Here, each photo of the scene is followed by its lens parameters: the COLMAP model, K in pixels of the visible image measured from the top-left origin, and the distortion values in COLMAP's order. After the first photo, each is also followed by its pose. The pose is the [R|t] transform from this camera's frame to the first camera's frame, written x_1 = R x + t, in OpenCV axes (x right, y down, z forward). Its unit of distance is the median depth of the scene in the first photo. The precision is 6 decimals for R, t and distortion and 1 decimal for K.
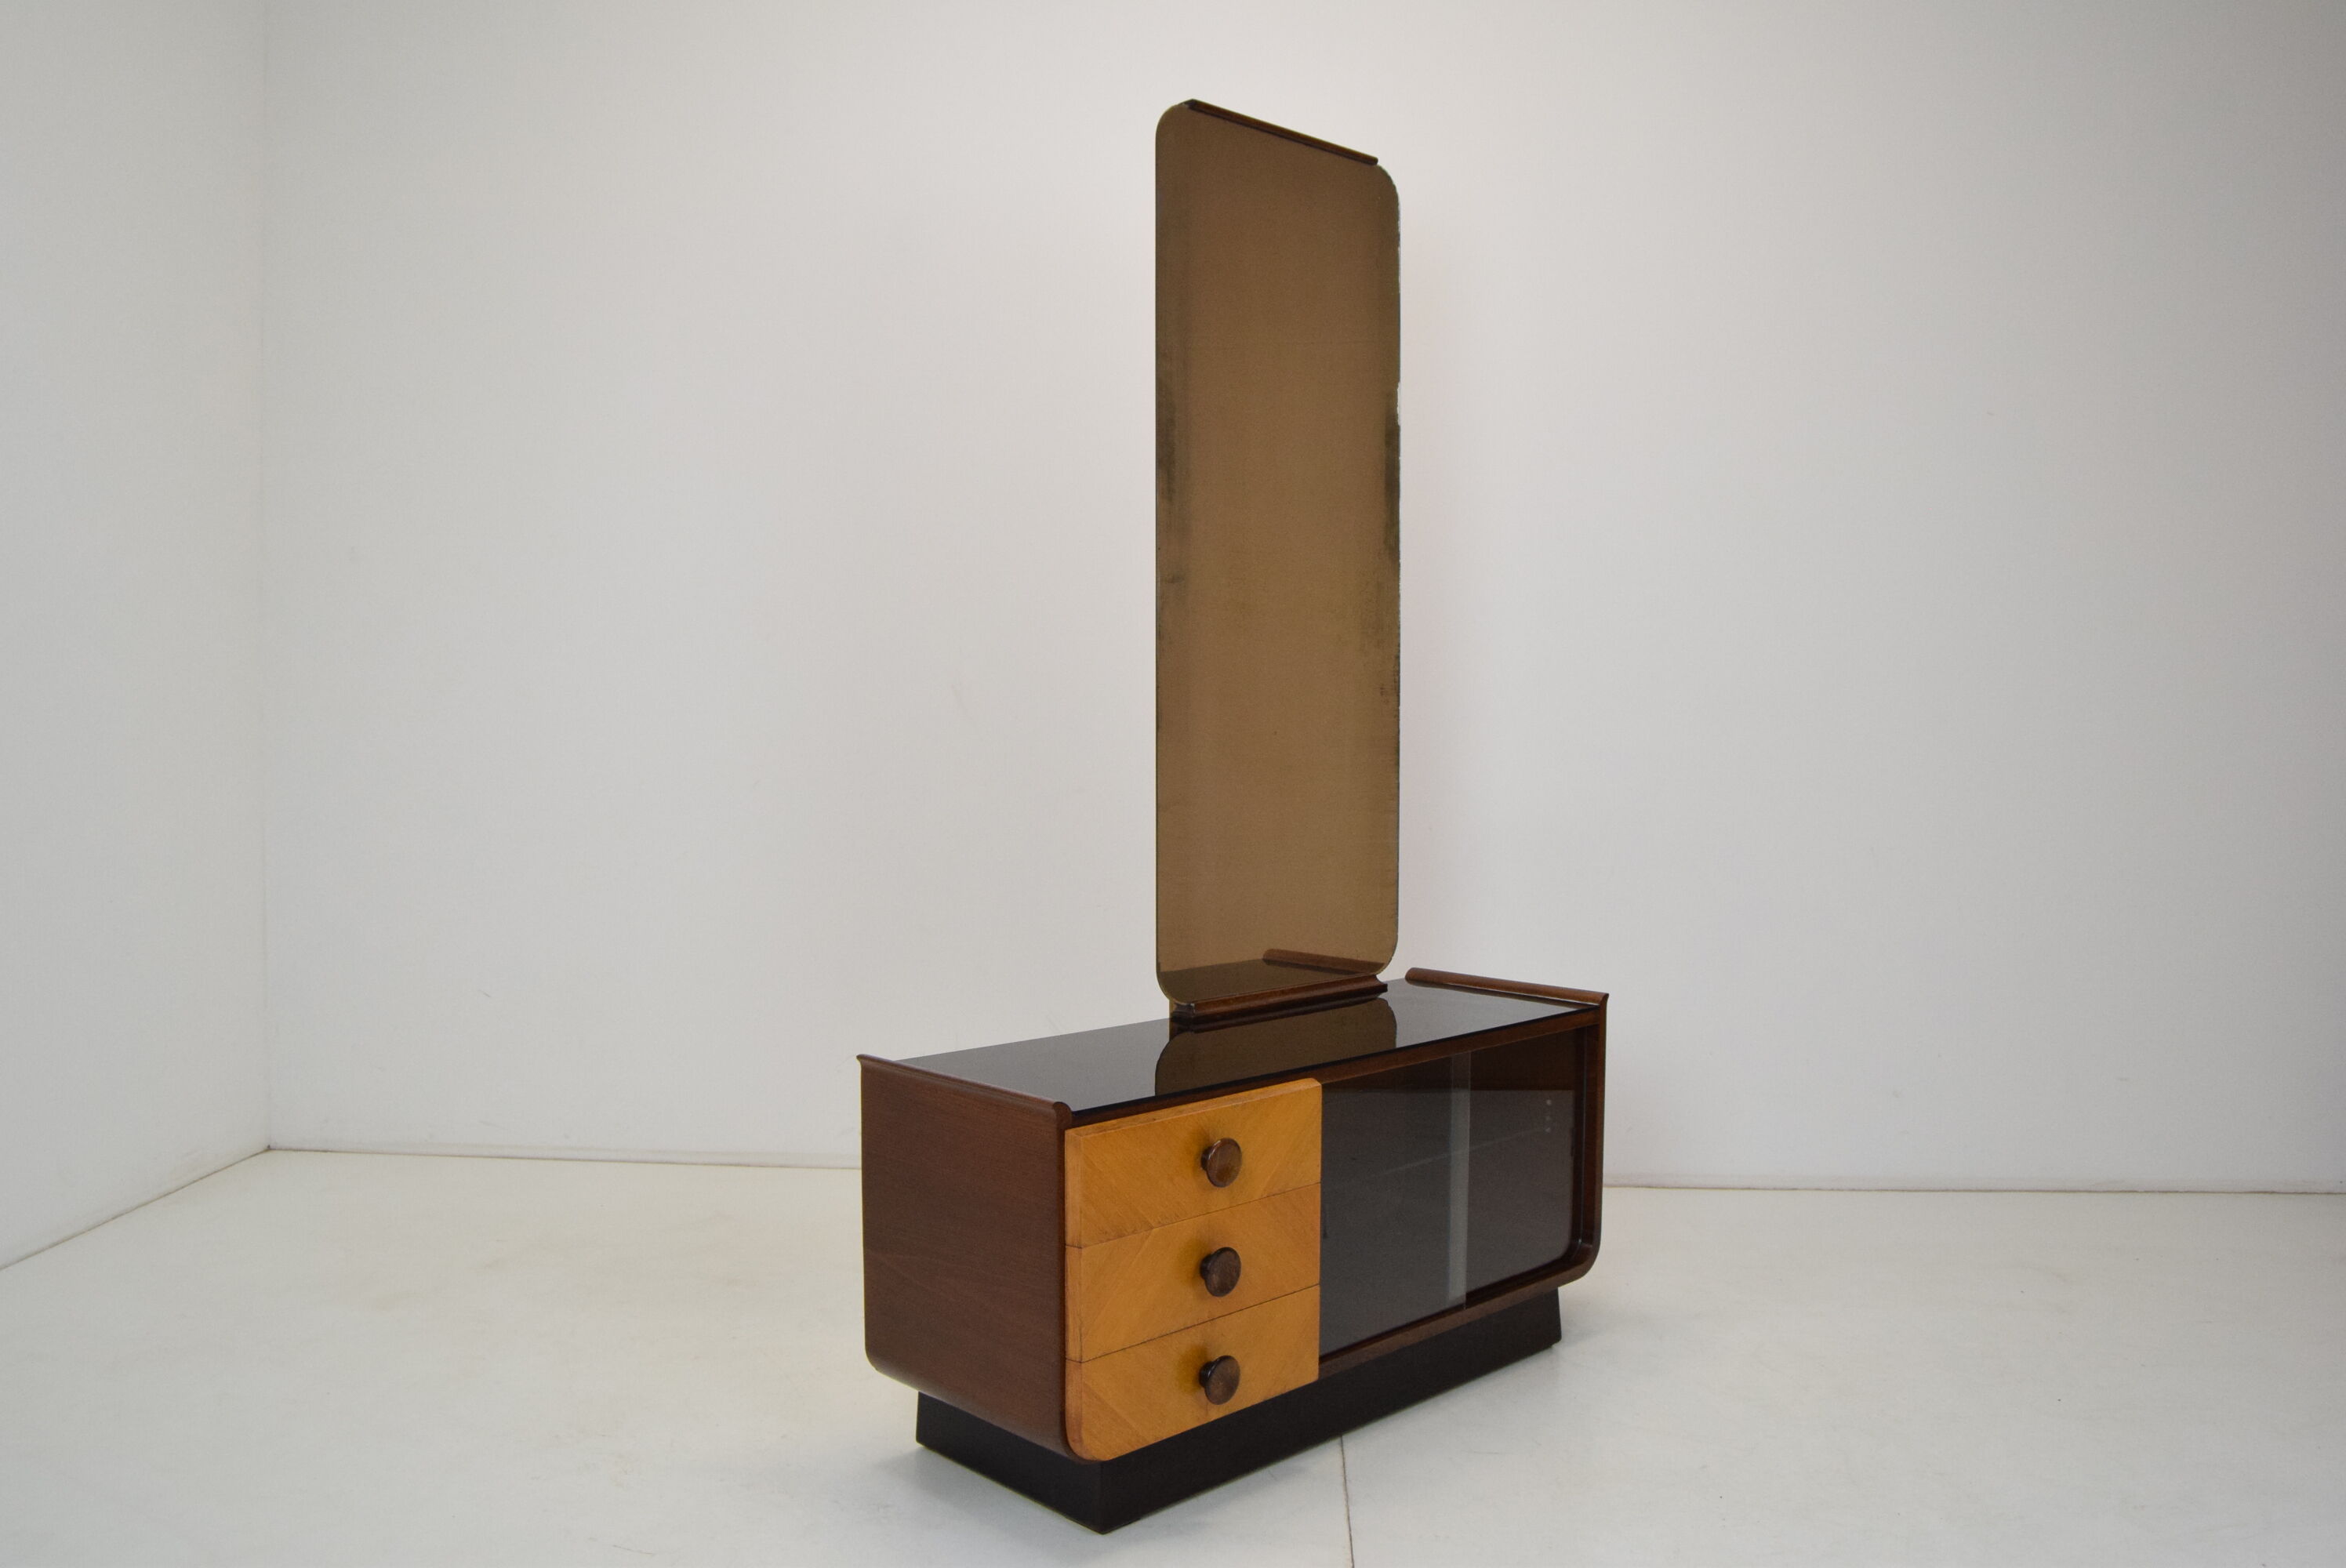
lens RADIAL K [[1833.7, 0, 1179.4], [0, 1833.7, 833.0], [0, 0, 1]] dist [-0.054902, 0.004134]
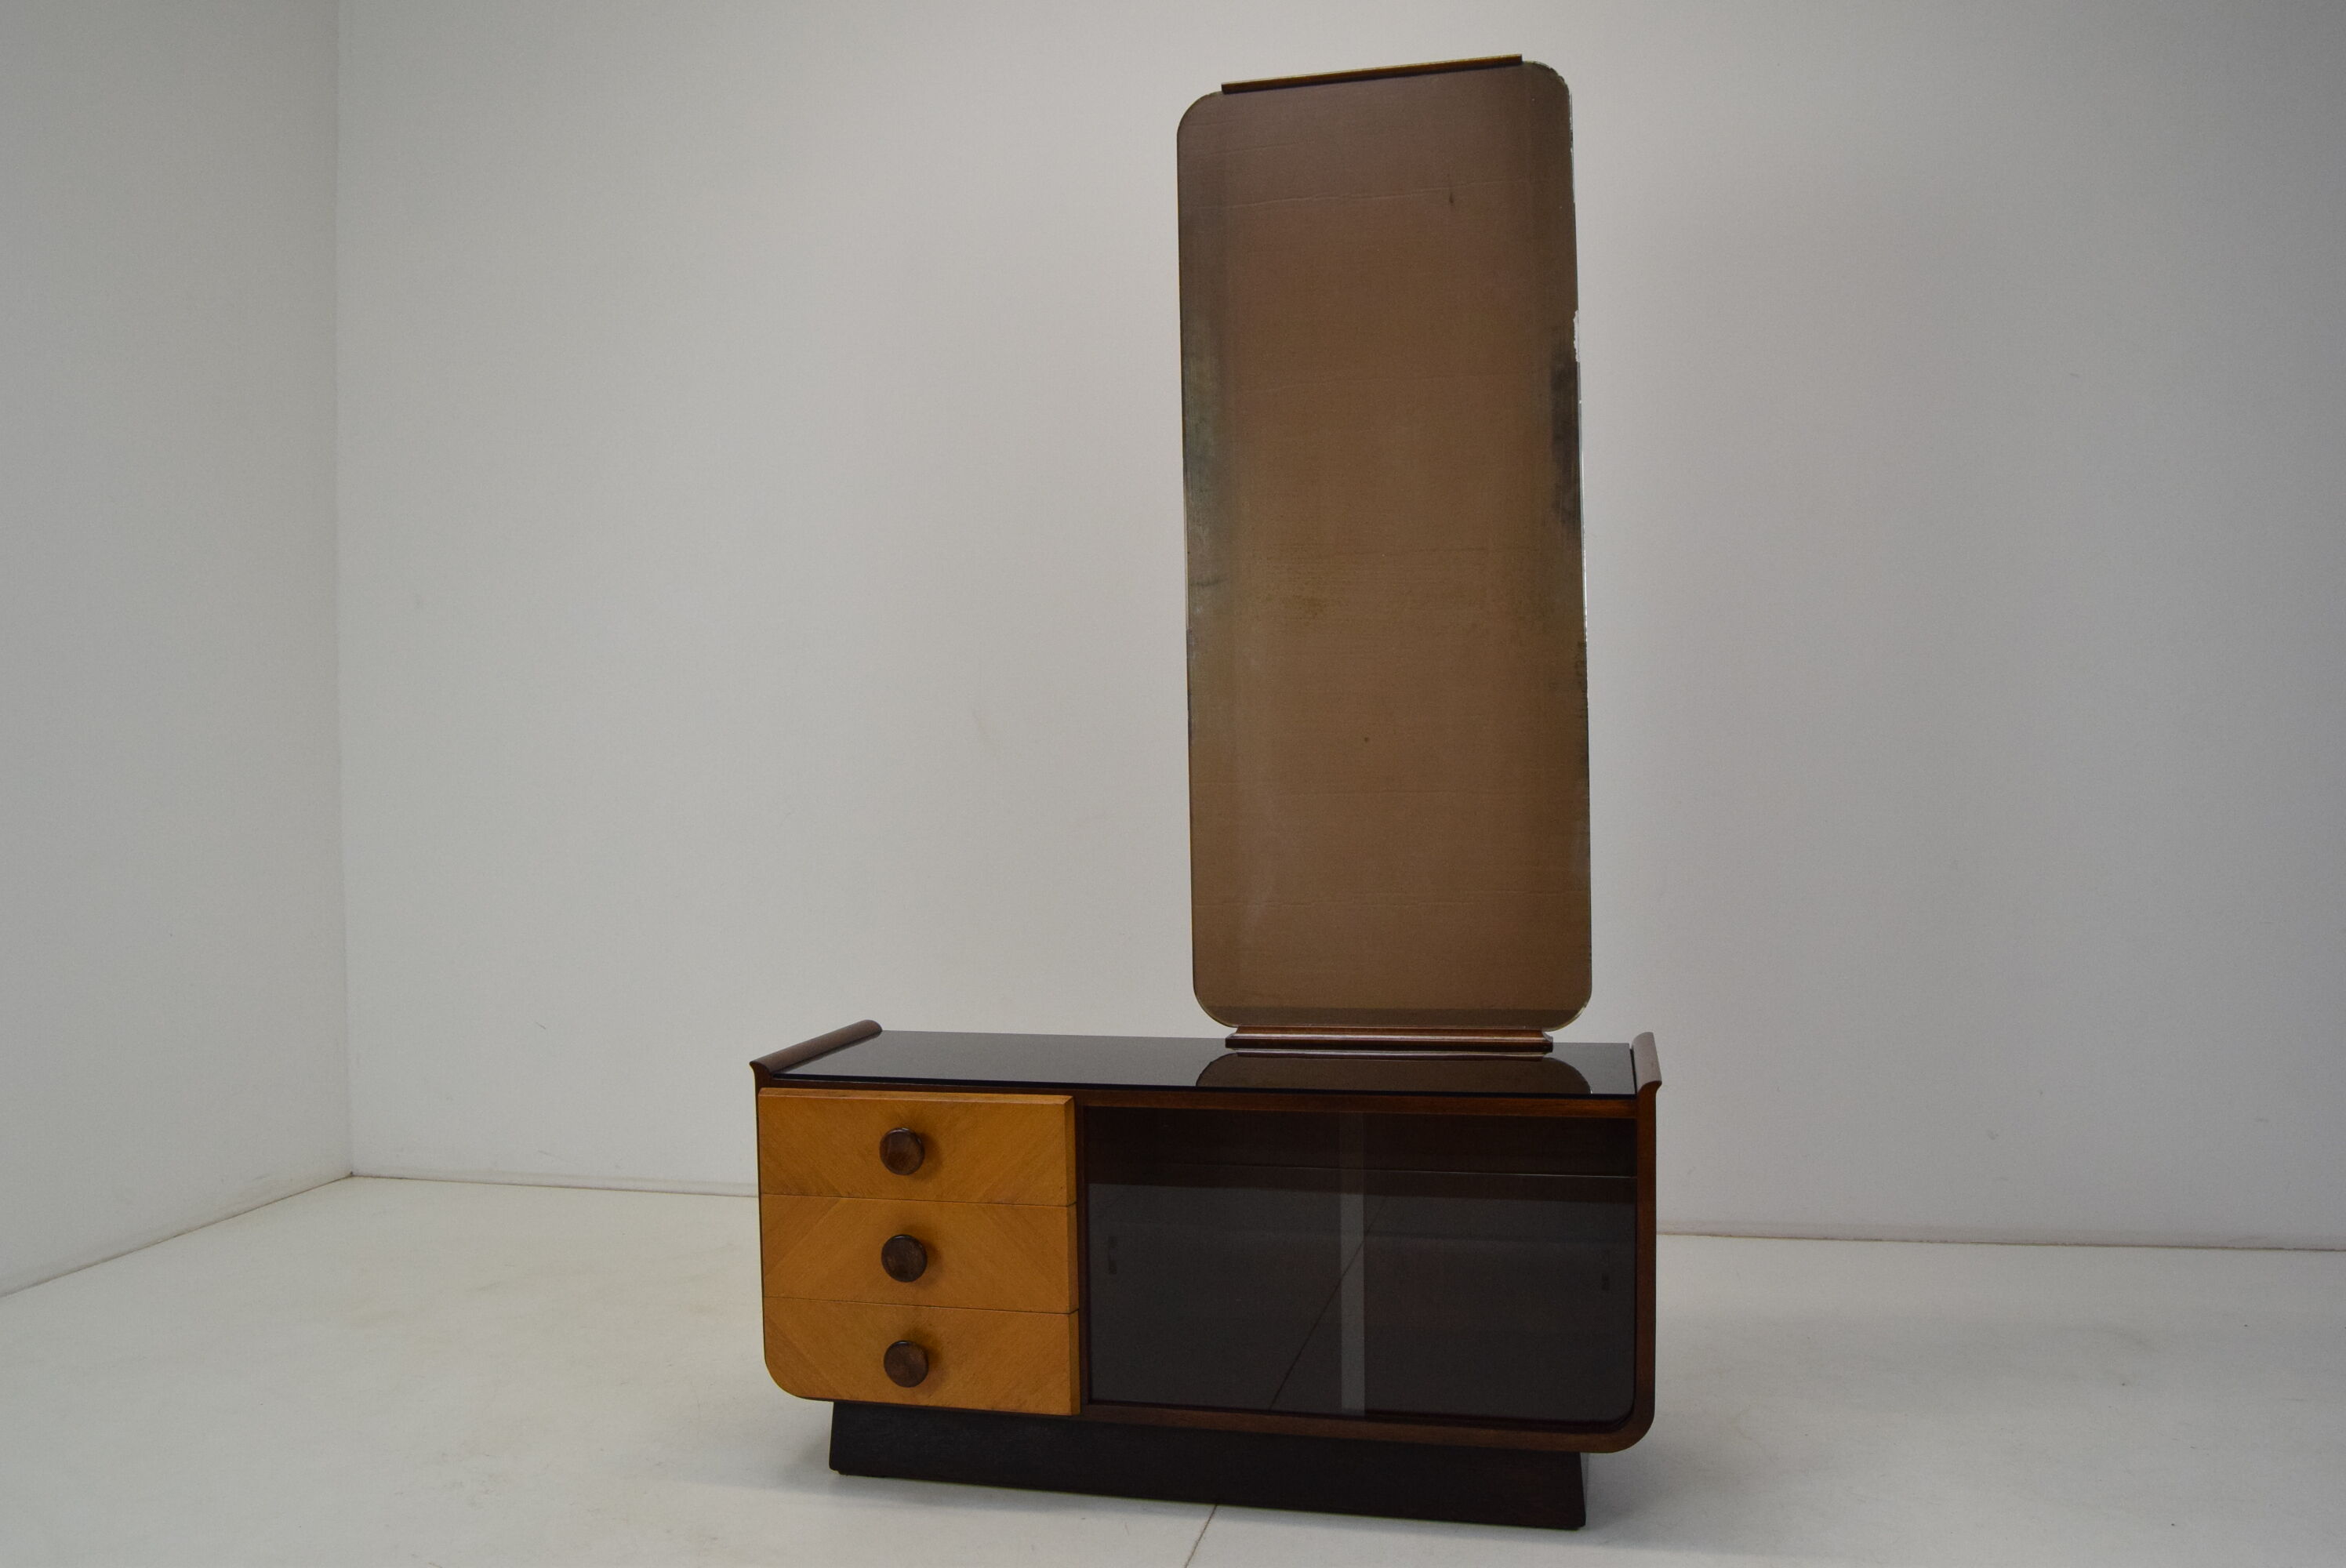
lens RADIAL K [[1833.7, 0, 1179.4], [0, 1833.7, 833.0], [0, 0, 1]] dist [-0.054902, 0.004134]
pose [[0.540728, 0.016993, -0.841026, 0.895575], [-0.039812, 0.999193, -0.005408, -0.000309], [0.840255, 0.036407, 0.540968, 0.518942]]
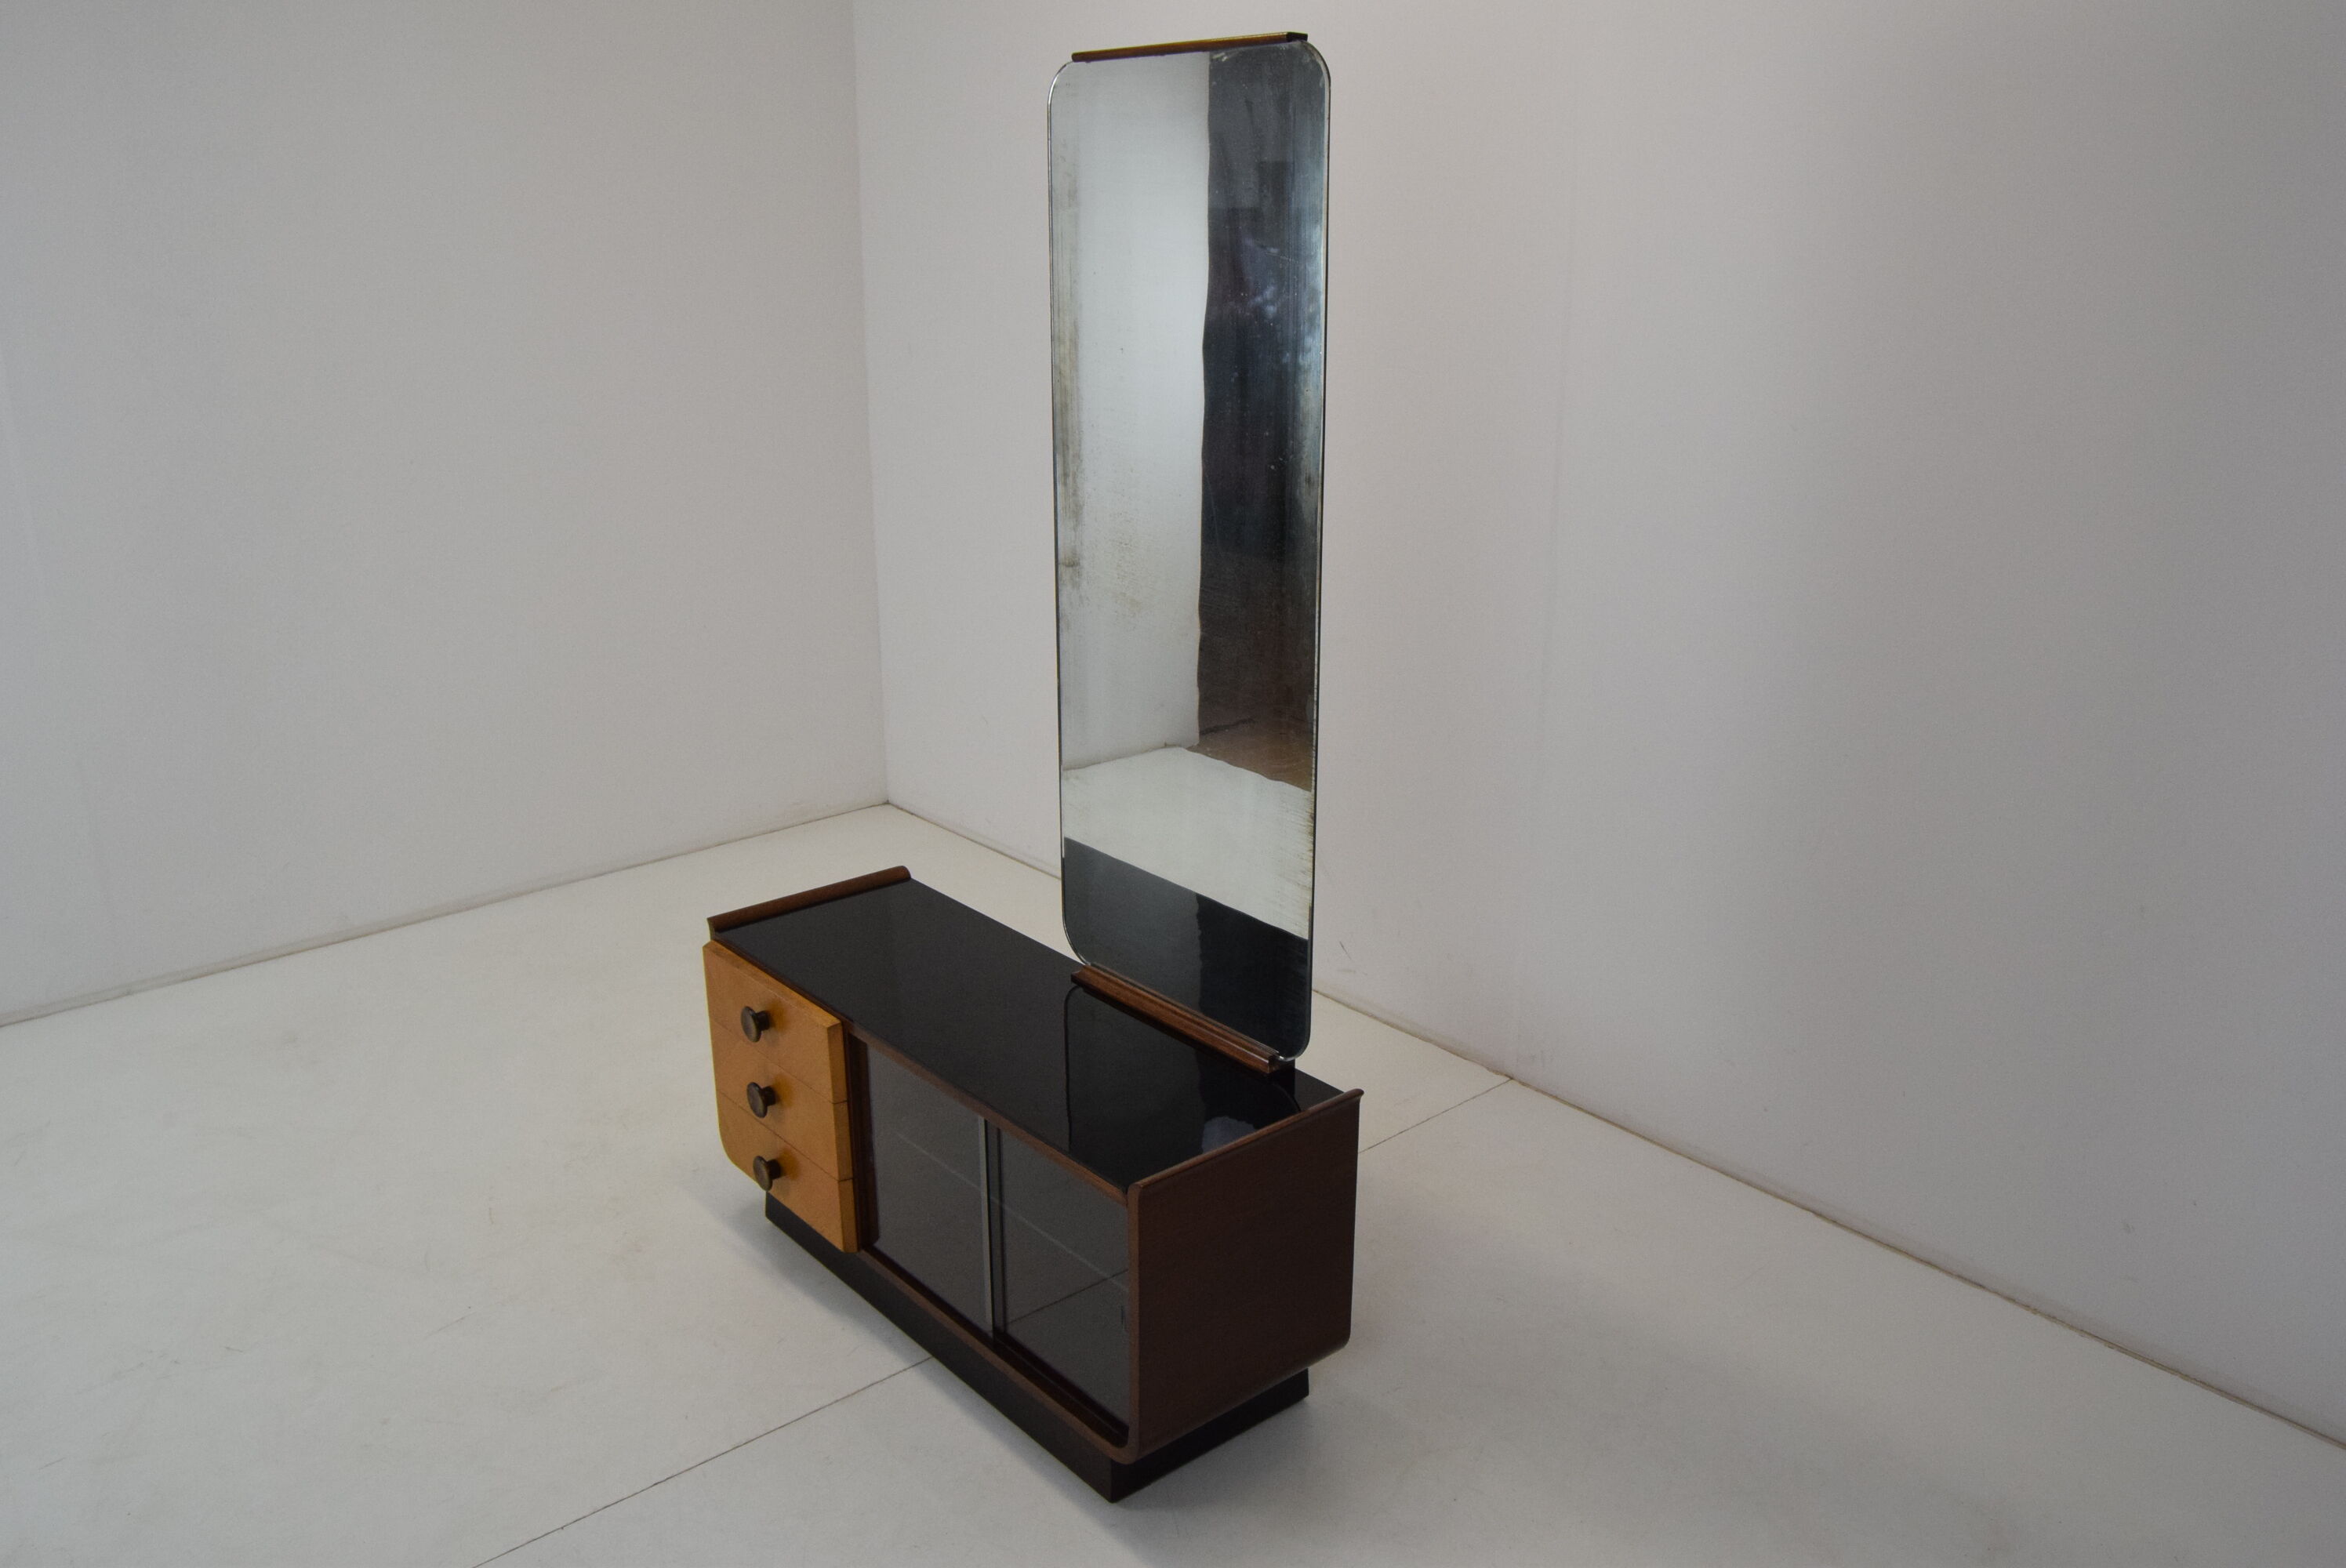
lens RADIAL K [[1833.7, 0, 1179.4], [0, 1833.7, 833.0], [0, 0, 1]] dist [-0.054902, 0.004134]
pose [[-0.061452, 0.326482, -0.943204, 1.100779], [-0.071970, 0.941080, 0.330436, -0.373670], [0.995512, 0.088189, -0.034334, 1.230863]]
